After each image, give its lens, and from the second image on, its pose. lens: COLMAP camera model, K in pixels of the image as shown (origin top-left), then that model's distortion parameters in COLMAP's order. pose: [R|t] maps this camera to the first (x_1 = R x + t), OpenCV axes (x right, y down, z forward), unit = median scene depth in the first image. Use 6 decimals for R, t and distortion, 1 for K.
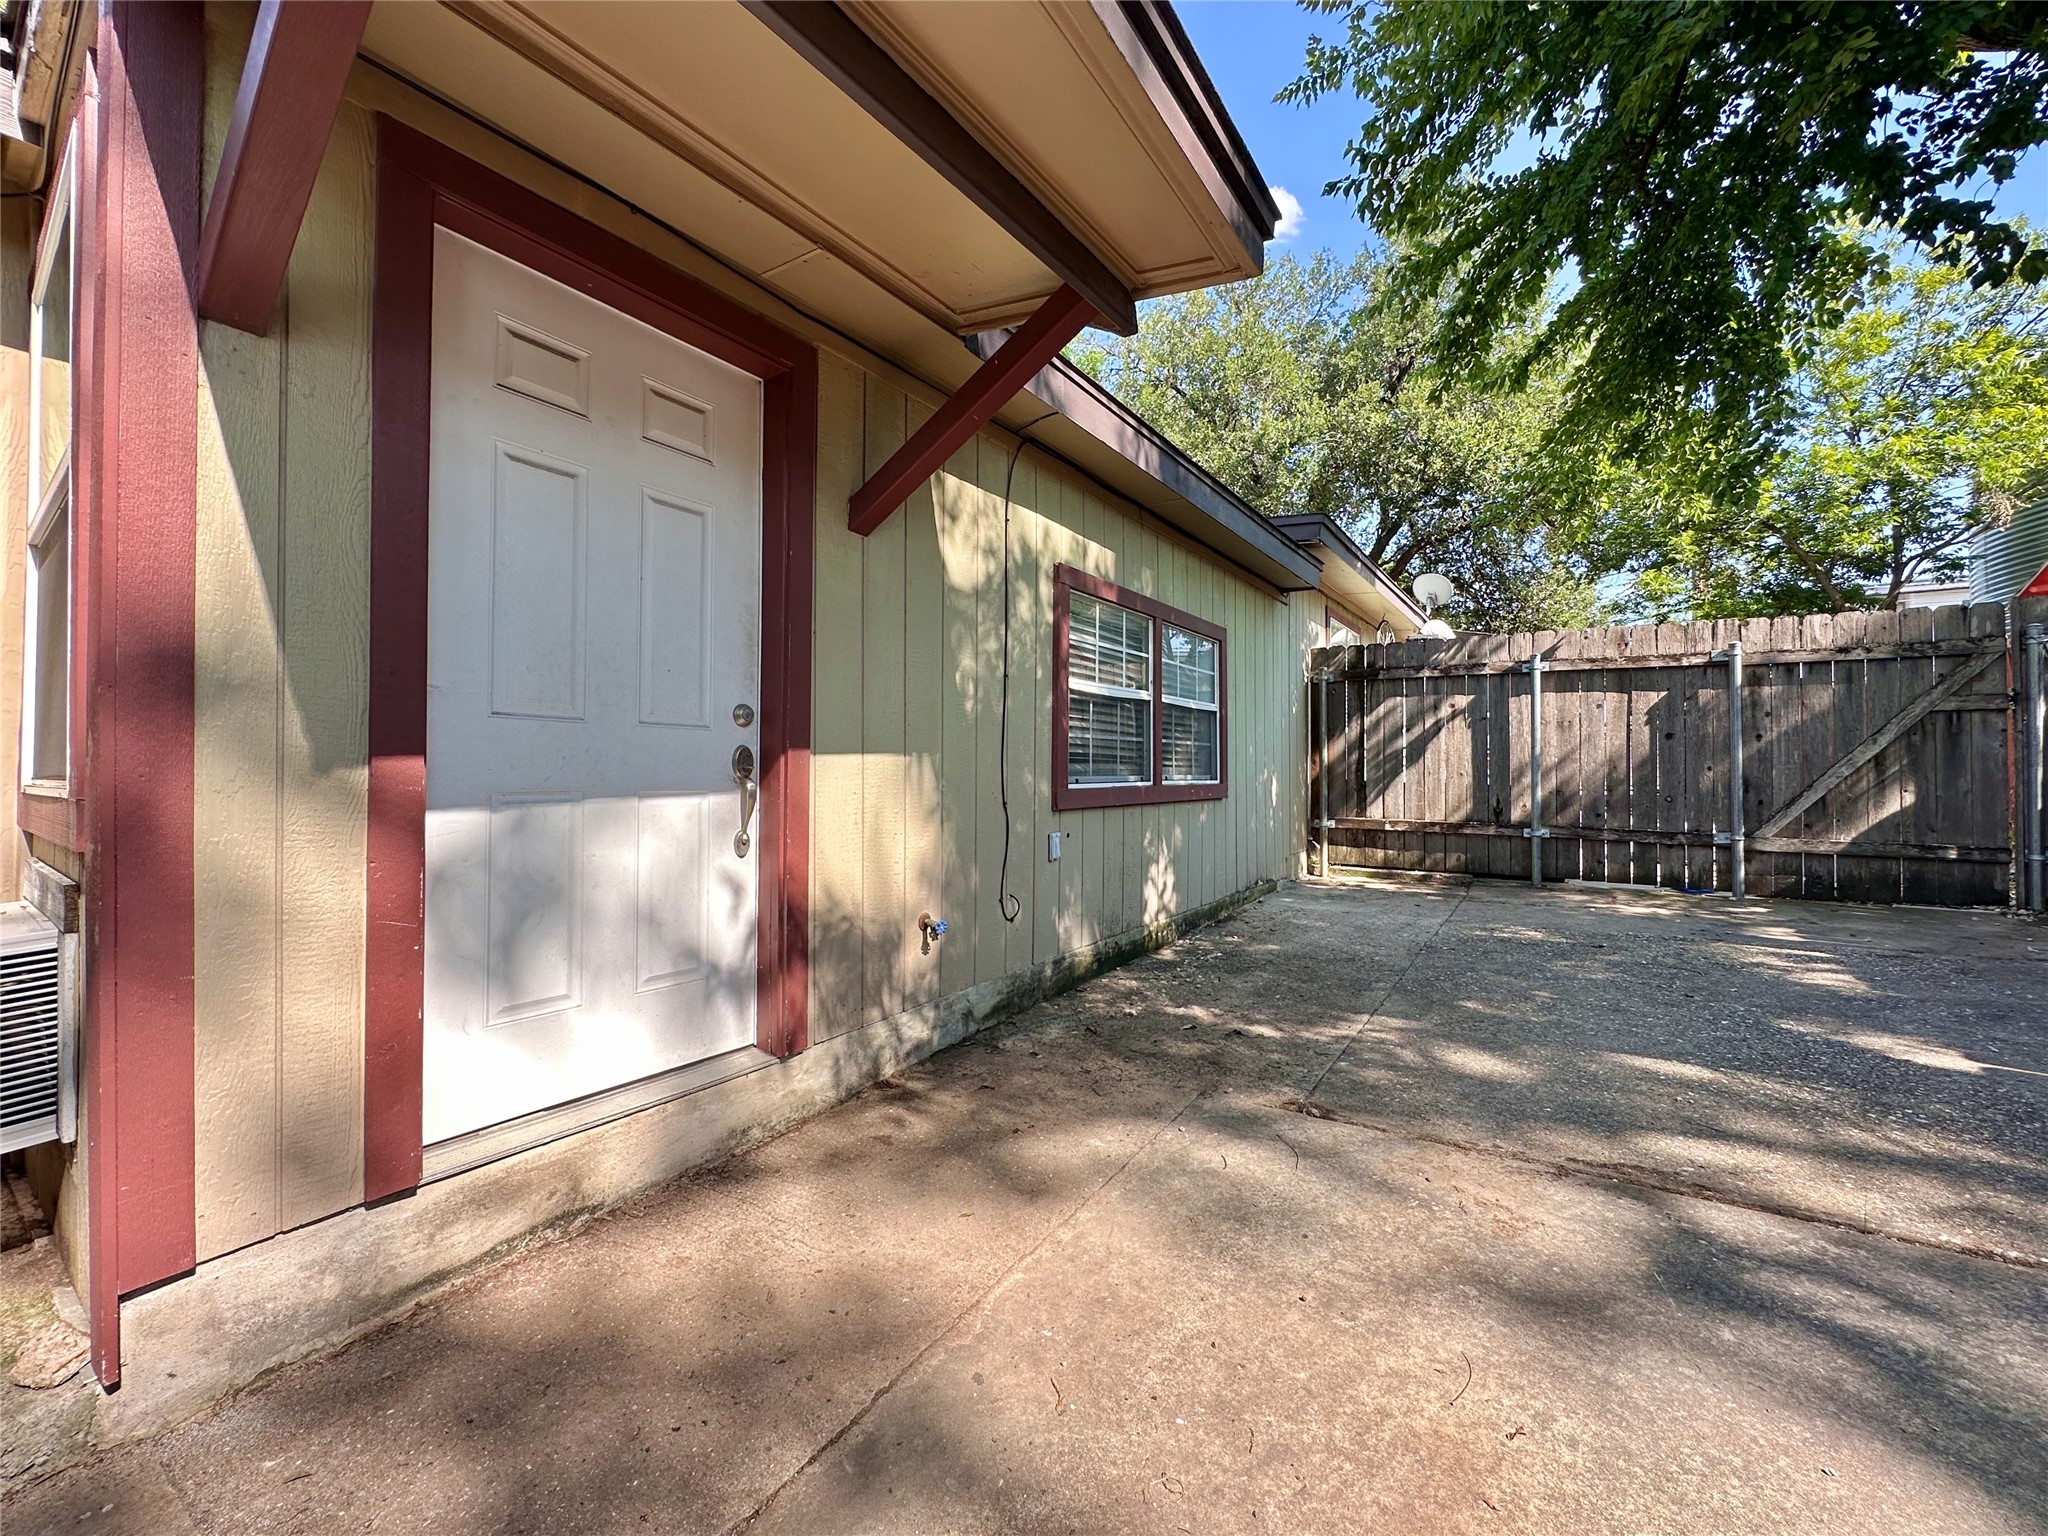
lens RADIAL K [[714.9, 0, 968.3], [0, 714.9, 763.0], [0, 0, 1]] dist [-0.000492, 0.000049]
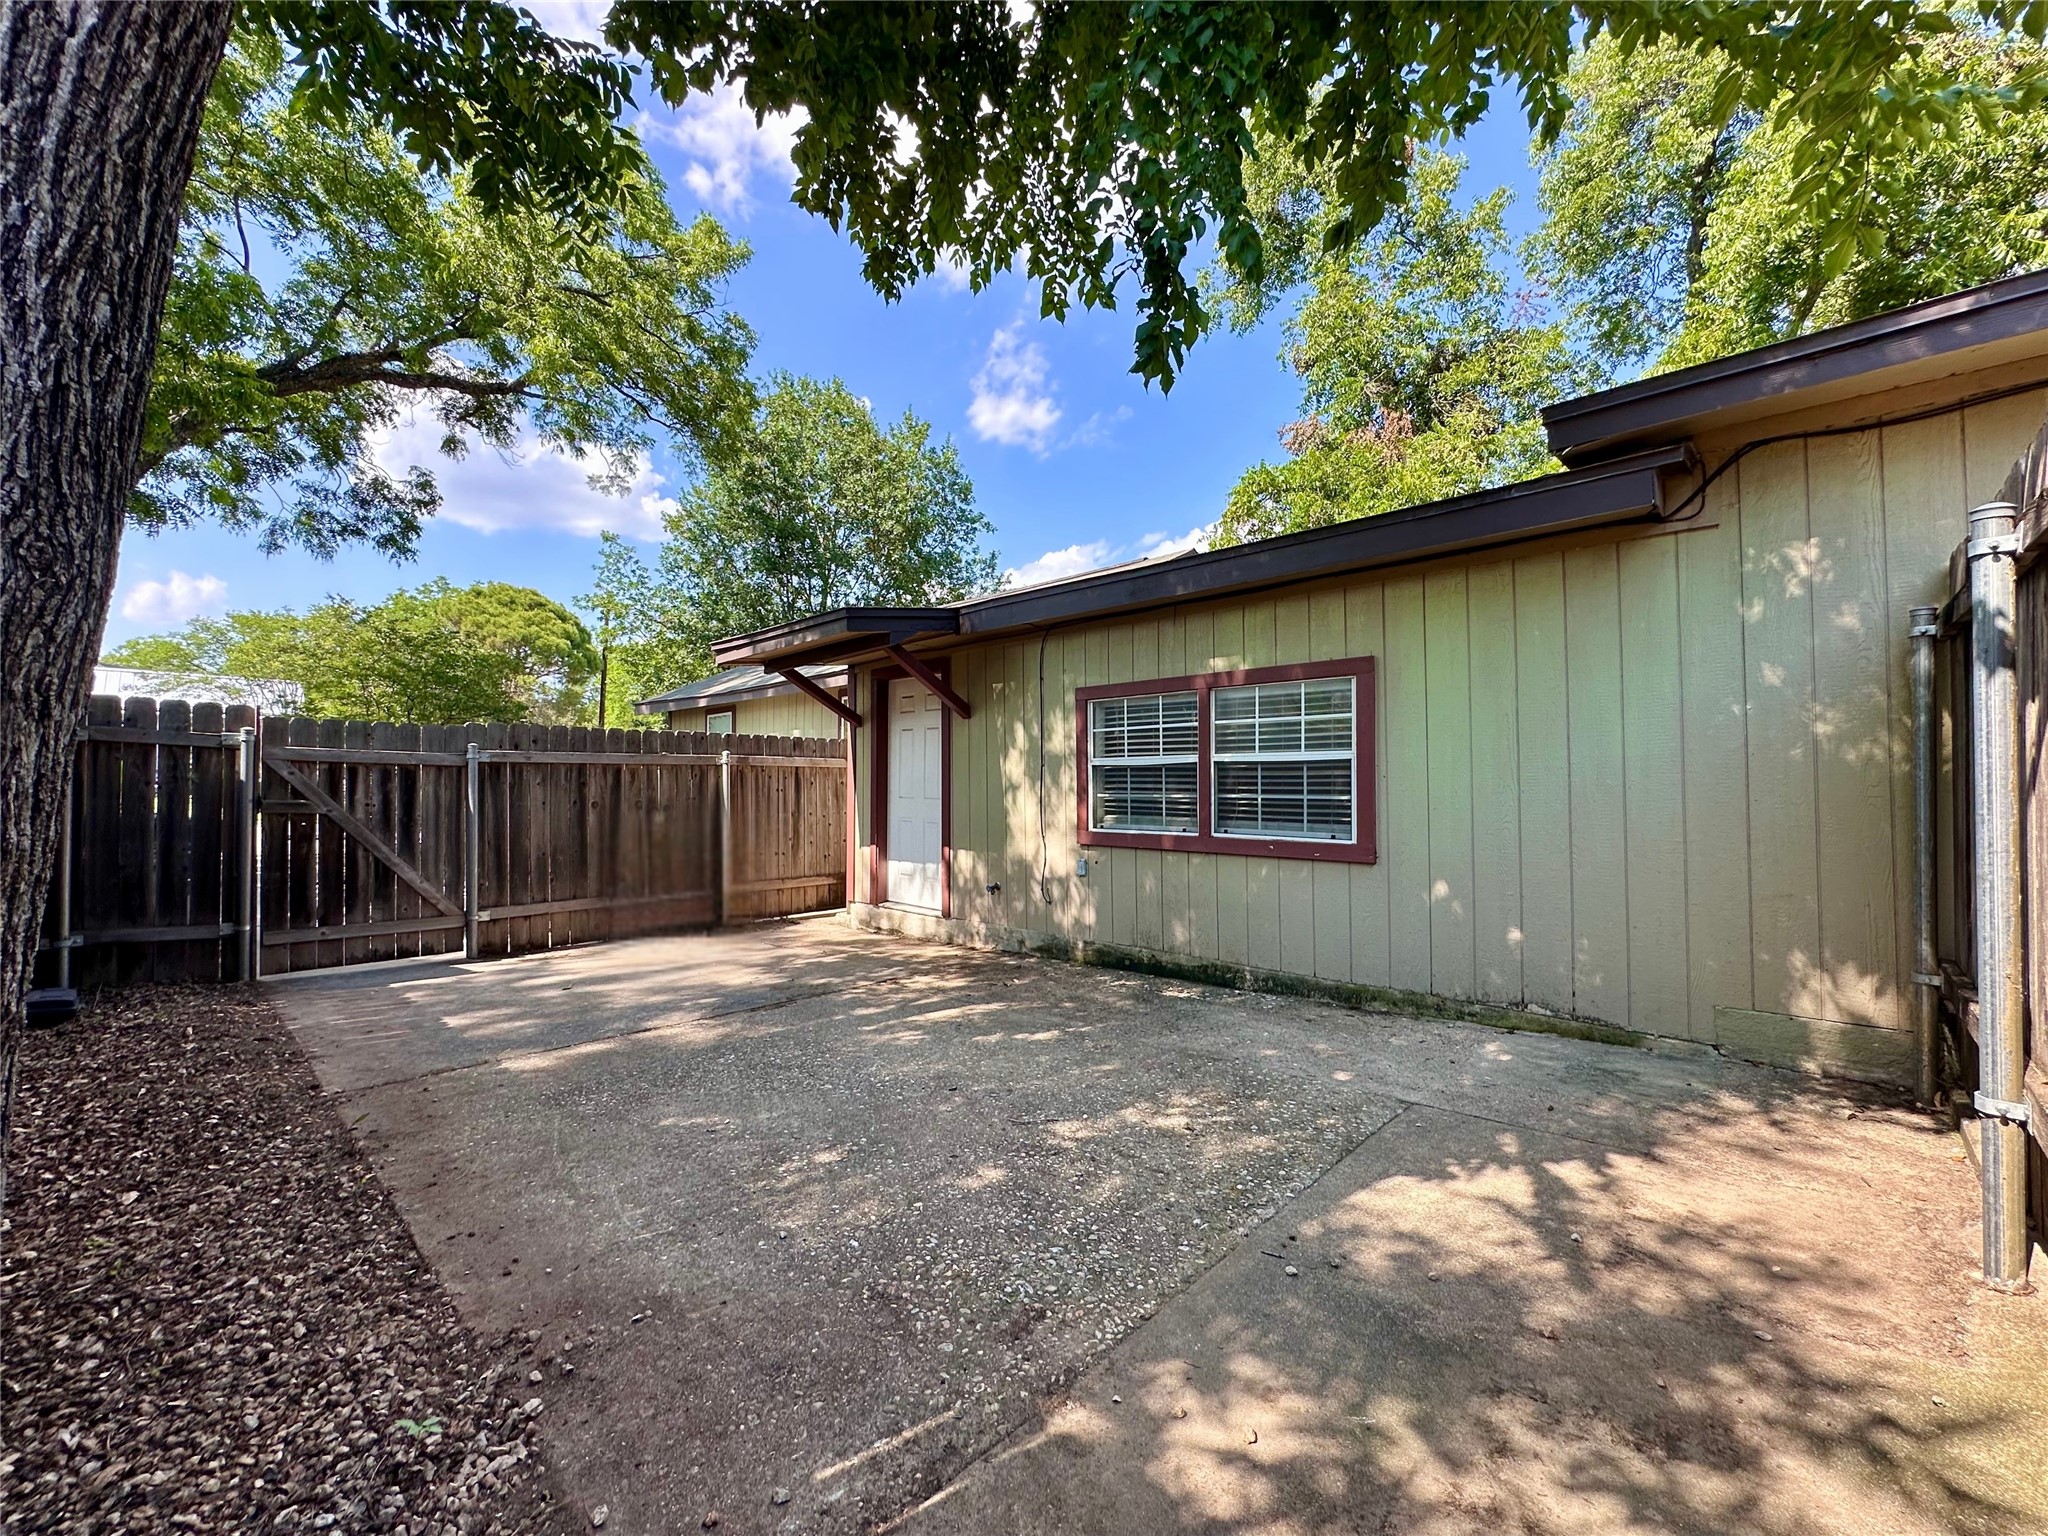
lens RADIAL K [[822.9, 0, 1024.0], [0, 822.9, 768.0], [0, 0, 1]] dist [-0.003393, 0.000937]
pose [[-0.049603, -0.028216, -0.998370, 1.860956], [0.004051, 0.999587, -0.028452, -0.048764], [0.998761, -0.005456, -0.049468, 0.923470]]
